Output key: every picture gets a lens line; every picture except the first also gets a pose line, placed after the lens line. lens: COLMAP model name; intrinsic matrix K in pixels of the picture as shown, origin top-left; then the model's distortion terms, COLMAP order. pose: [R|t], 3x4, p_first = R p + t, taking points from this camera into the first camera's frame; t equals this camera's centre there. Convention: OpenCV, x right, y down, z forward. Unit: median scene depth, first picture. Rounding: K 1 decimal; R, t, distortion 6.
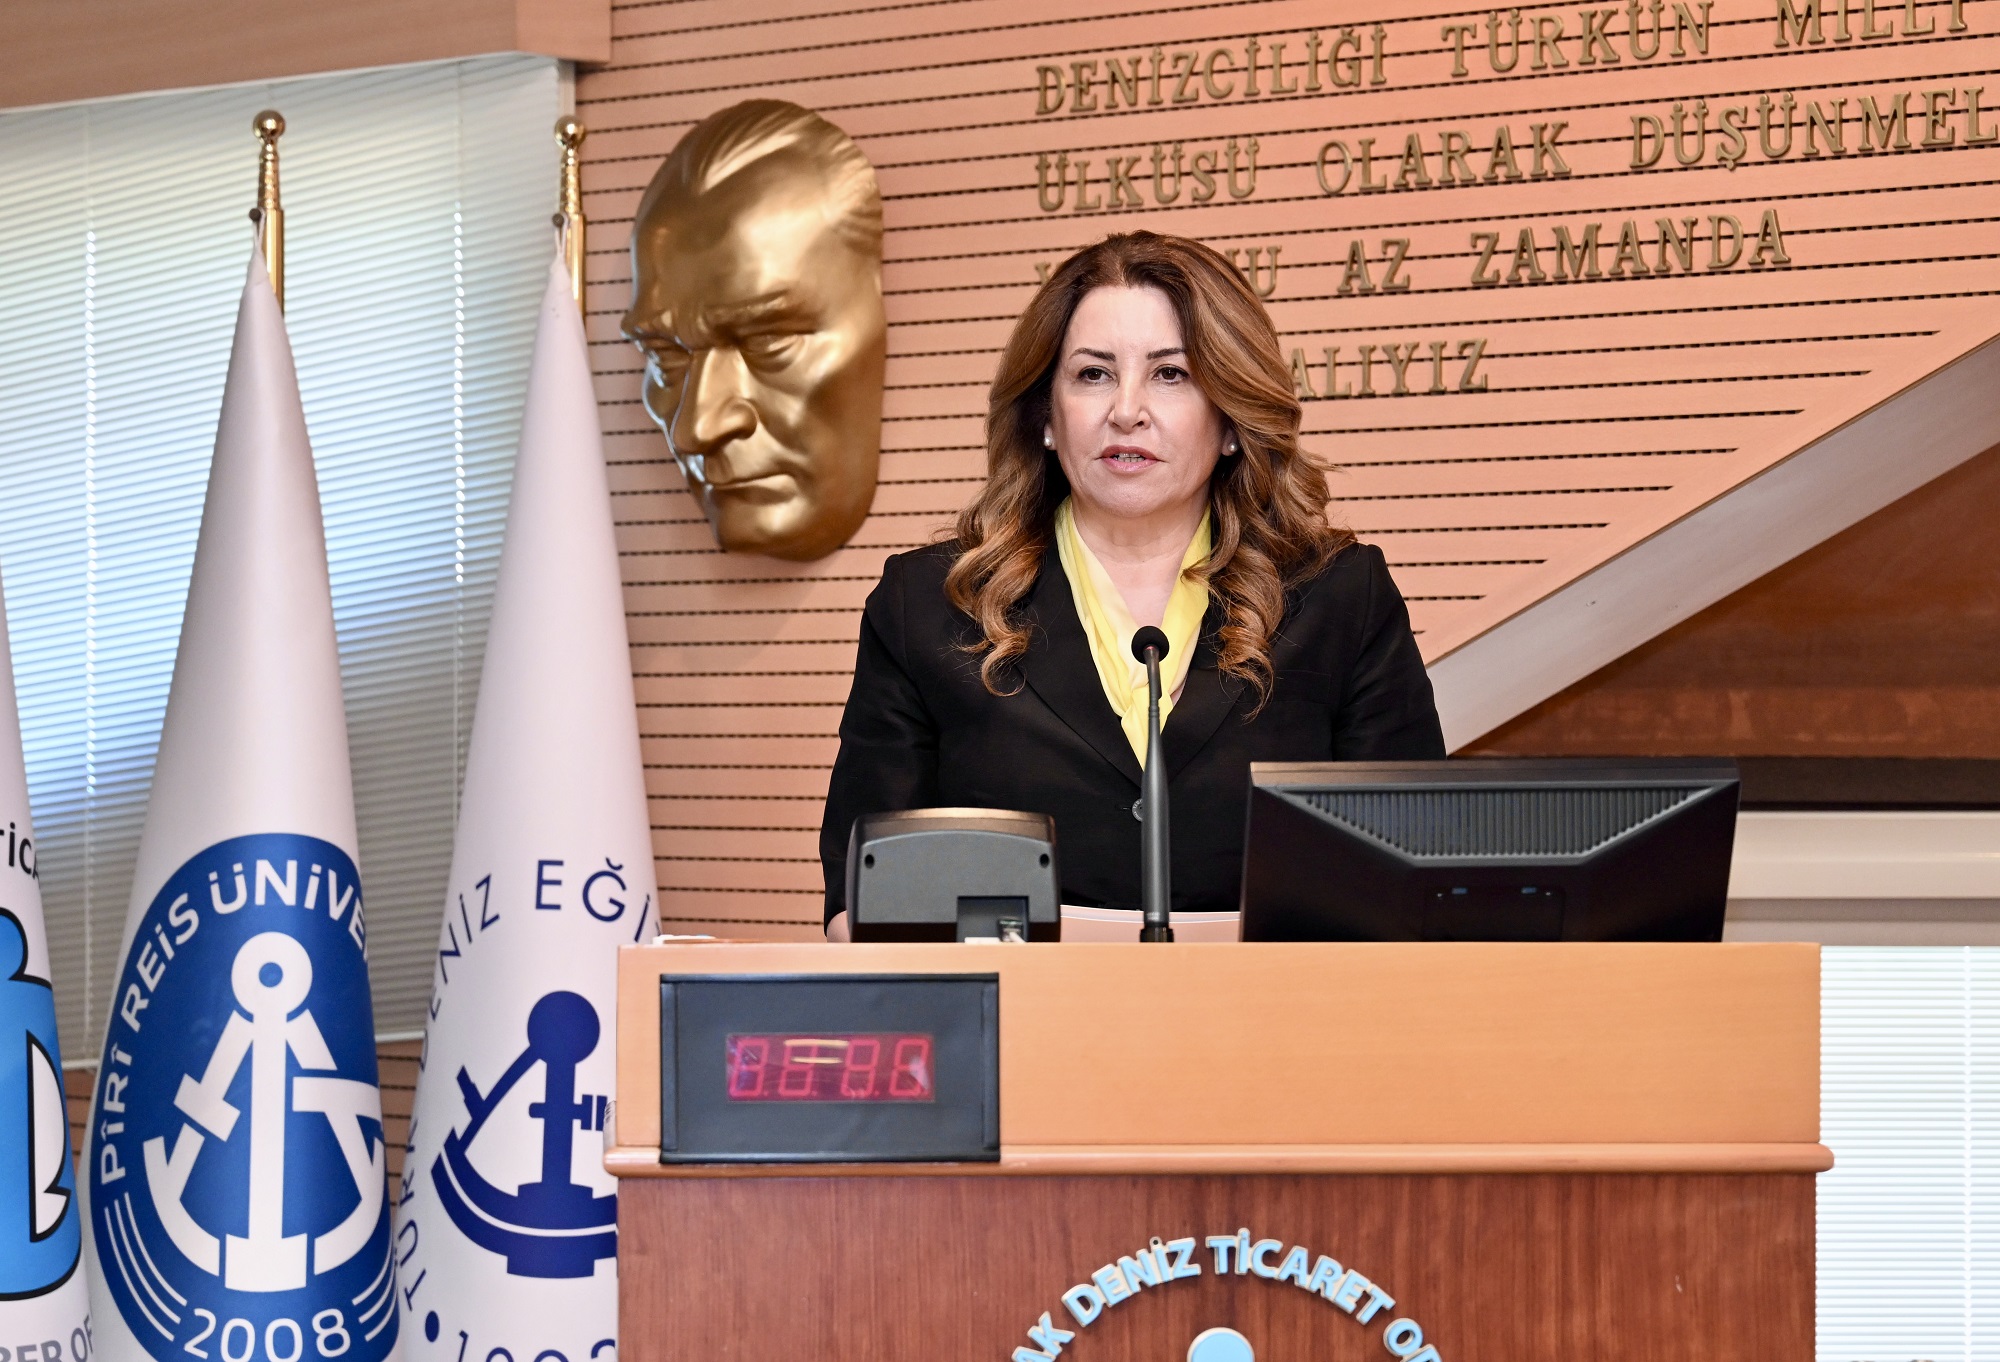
lens RADIAL K [[4427.0, 0, 1000.0], [0, 4427.0, 684.3], [0, 0, 1]] dist [-0.014462, 0.000000]
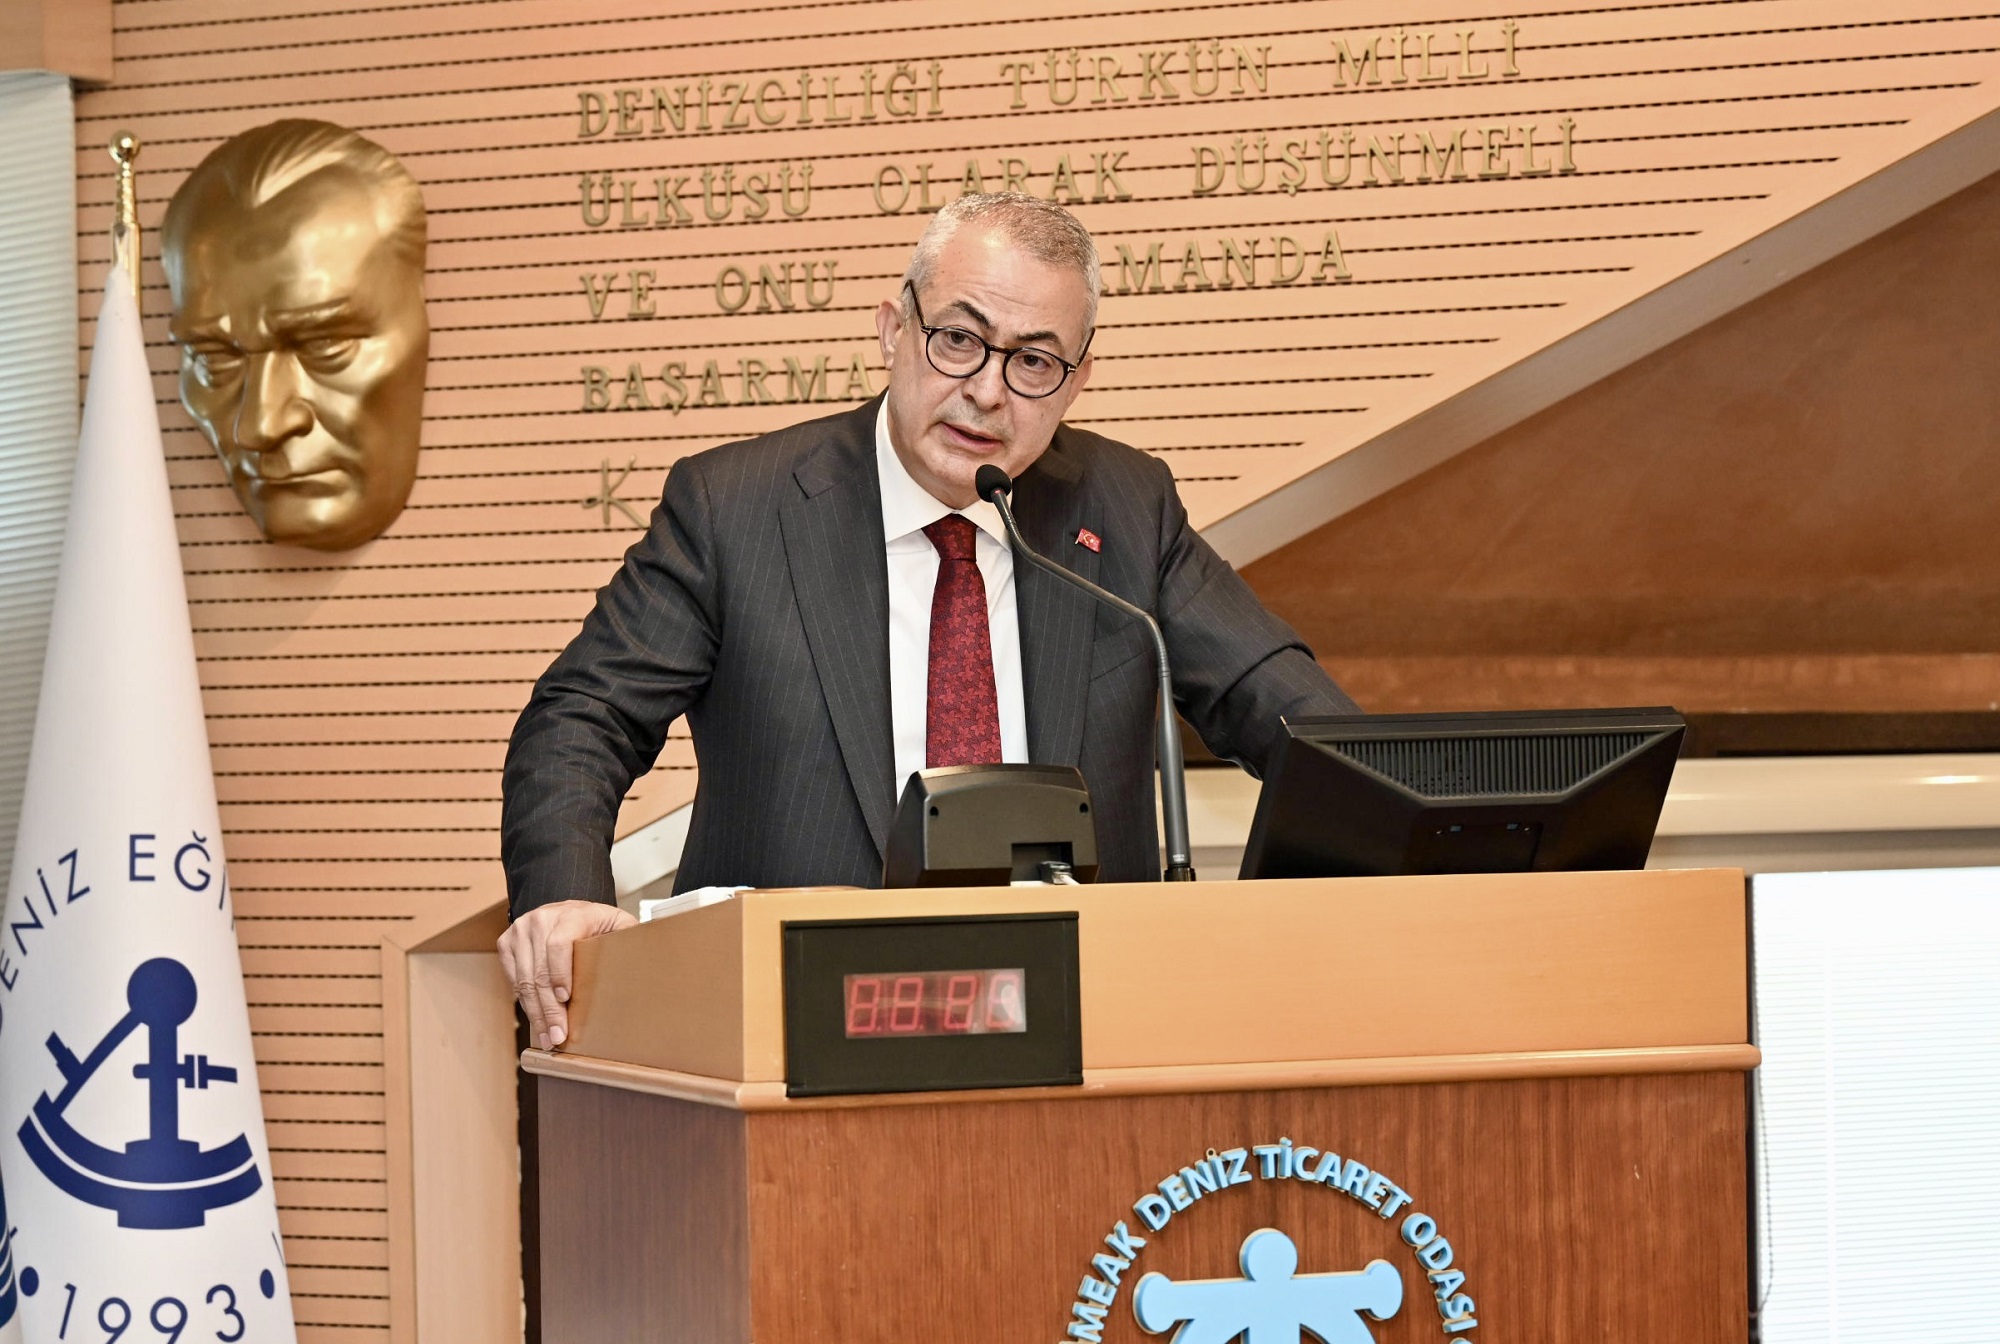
lens RADIAL K [[4015.8, 0, 999.9], [0, 4015.8, 669.7], [0, 0, 1]] dist [-0.001491, 0.000000]
pose [[0.972742, -0.012427, 0.231556, -0.138403], [0.012571, 0.999921, 0.000858, 0.002480], [-0.231548, 0.002076, 0.972821, 0.022669]]
